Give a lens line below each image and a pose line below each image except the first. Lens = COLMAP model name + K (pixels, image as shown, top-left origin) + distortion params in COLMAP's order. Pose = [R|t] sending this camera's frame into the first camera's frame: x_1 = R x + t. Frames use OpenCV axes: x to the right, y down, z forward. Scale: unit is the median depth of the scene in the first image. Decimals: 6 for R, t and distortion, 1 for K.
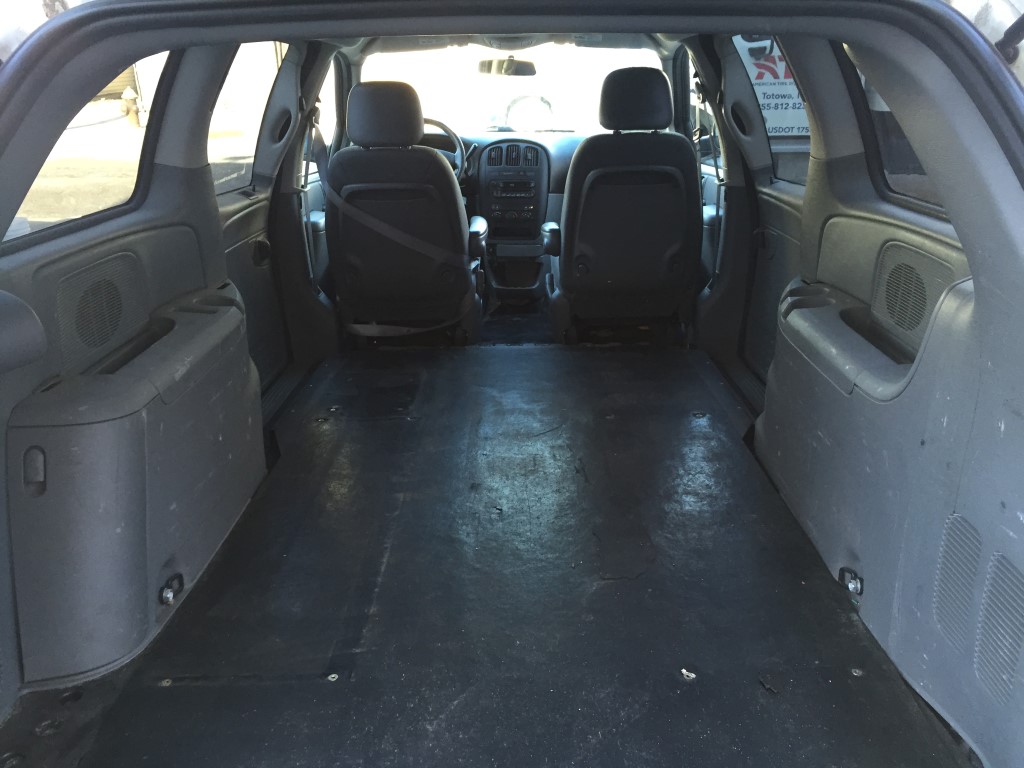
lens RADIAL K [[872.5, 0, 512.0], [0, 872.5, 384.0], [0, 0, 1]] dist [0.094937, -0.140069]
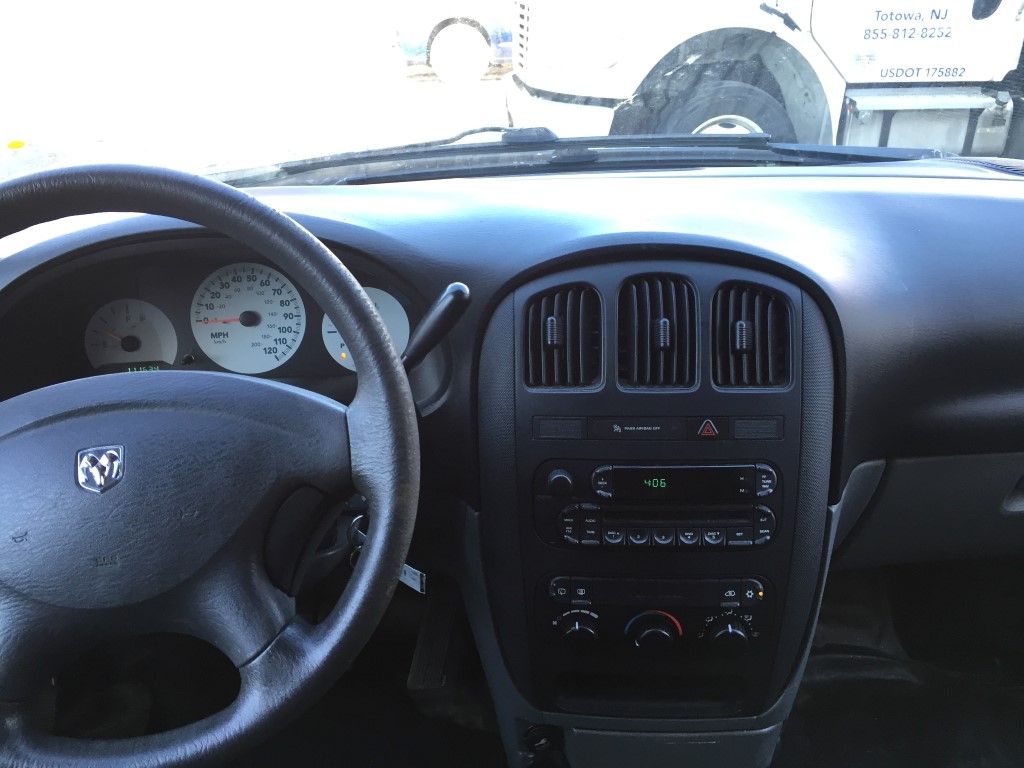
lens RADIAL K [[872.5, 0, 512.0], [0, 872.5, 384.0], [0, 0, 1]] dist [0.094937, -0.140069]
pose [[0.995775, -0.041887, 0.081713, -0.046068], [0.035624, 0.996421, 0.076657, -0.263801], [-0.084631, -0.073423, 0.993703, 0.809277]]
